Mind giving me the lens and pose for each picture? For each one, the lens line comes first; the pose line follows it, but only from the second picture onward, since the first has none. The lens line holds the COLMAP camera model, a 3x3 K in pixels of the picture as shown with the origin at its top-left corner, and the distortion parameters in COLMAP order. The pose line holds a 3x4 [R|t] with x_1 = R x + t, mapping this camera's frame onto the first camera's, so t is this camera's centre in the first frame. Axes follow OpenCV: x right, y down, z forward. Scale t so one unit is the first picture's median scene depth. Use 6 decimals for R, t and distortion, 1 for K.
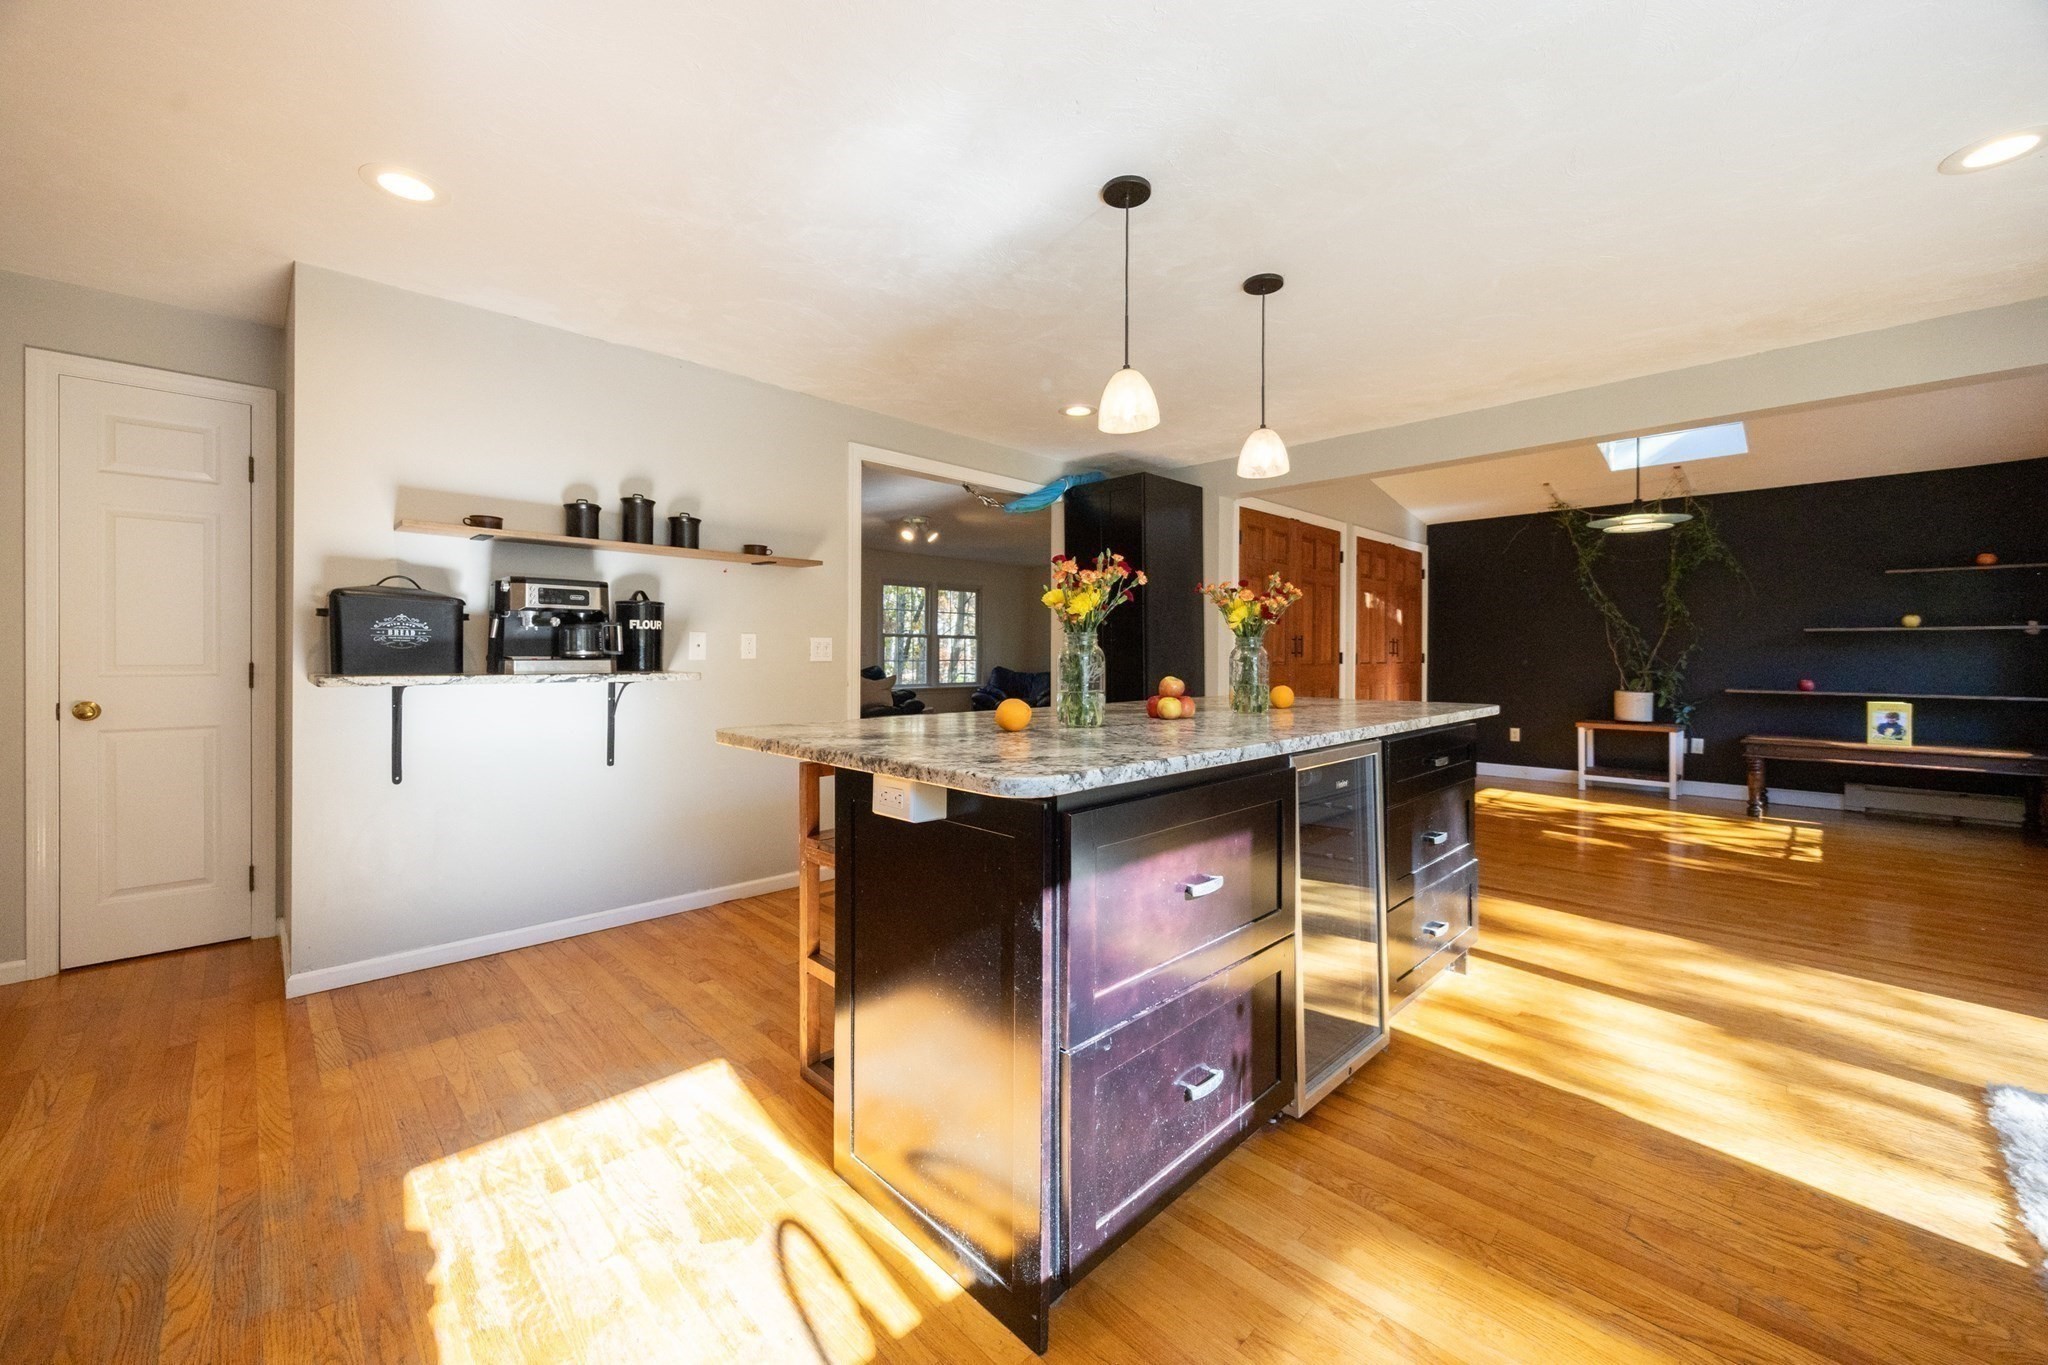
lens RADIAL K [[791.9, 0, 1026.8], [0, 791.9, 655.2], [0, 0, 1]] dist [-0.000089, 0.000015]
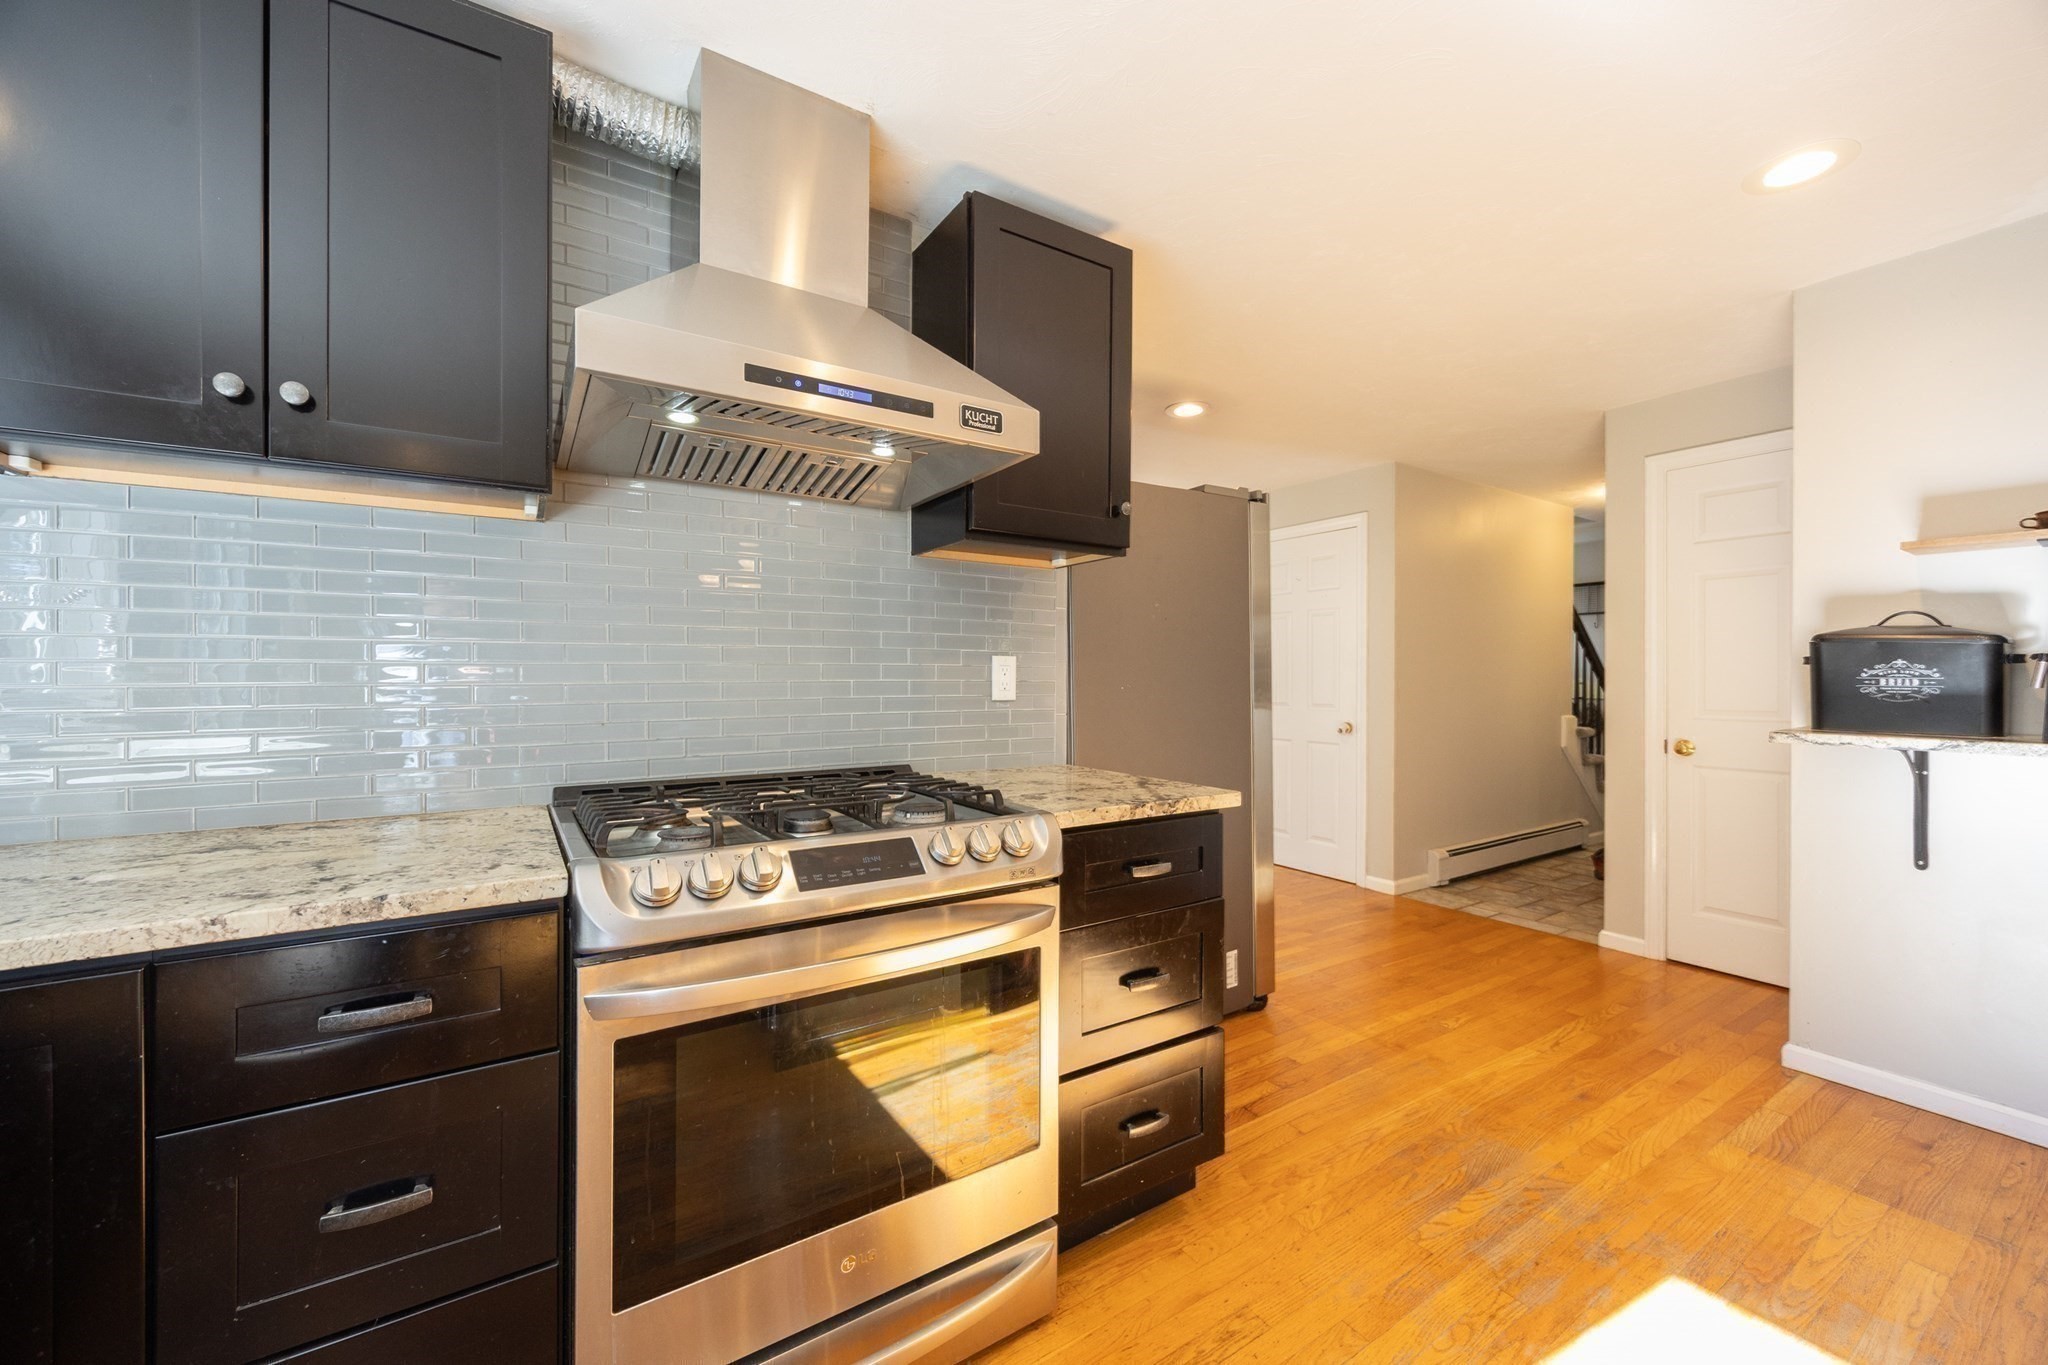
lens RADIAL K [[792.3, 0, 1021.4], [0, 792.3, 675.6], [0, 0, 1]] dist [0.001305, 0.000317]
pose [[-0.208485, -0.011039, -0.977963, 0.221575], [-0.004039, 0.999937, -0.010426, -0.026102], [0.978017, 0.001777, -0.208516, 0.329170]]
